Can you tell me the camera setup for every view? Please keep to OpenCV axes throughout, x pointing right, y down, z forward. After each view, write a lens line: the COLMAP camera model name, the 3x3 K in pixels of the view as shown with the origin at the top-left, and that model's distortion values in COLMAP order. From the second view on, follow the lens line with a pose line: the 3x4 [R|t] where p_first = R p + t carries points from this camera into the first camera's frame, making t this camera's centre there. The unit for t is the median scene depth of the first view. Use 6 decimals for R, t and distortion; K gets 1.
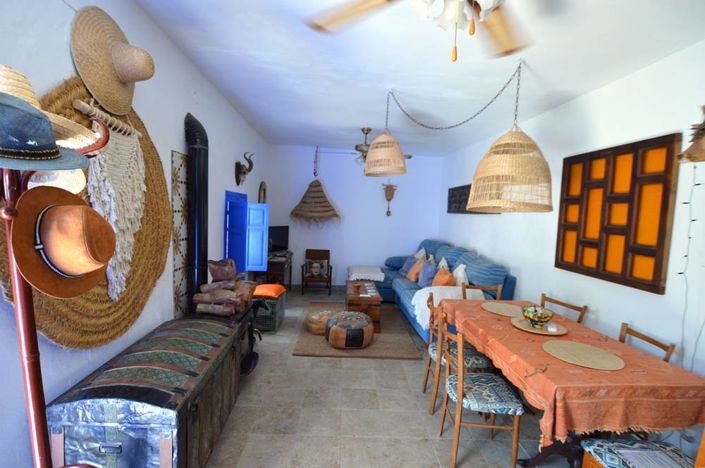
lens RADIAL K [[321.3, 0, 351.2], [0, 321.3, 234.8], [0, 0, 1]] dist [-0.021079, 0.000511]
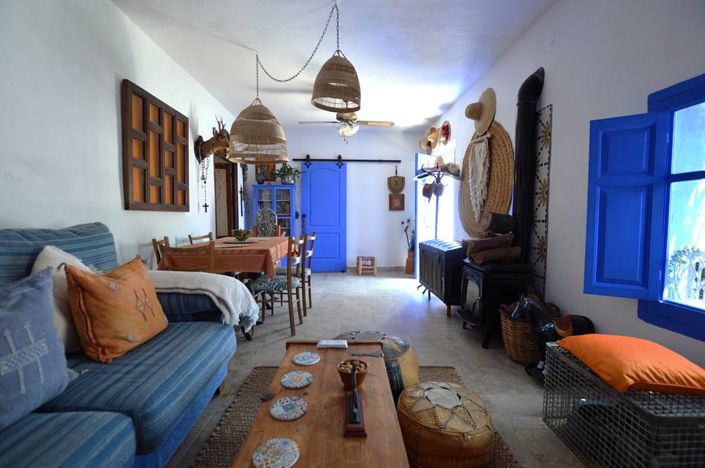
lens RADIAL K [[321.3, 0, 352.4], [0, 321.3, 234.3], [0, 0, 1]] dist [-0.021079, 0.000511]
pose [[-0.998568, -0.048861, 0.021802, 0.030808], [-0.045559, 0.990150, 0.132393, 0.028854], [-0.028056, 0.131210, -0.990957, 1.999963]]
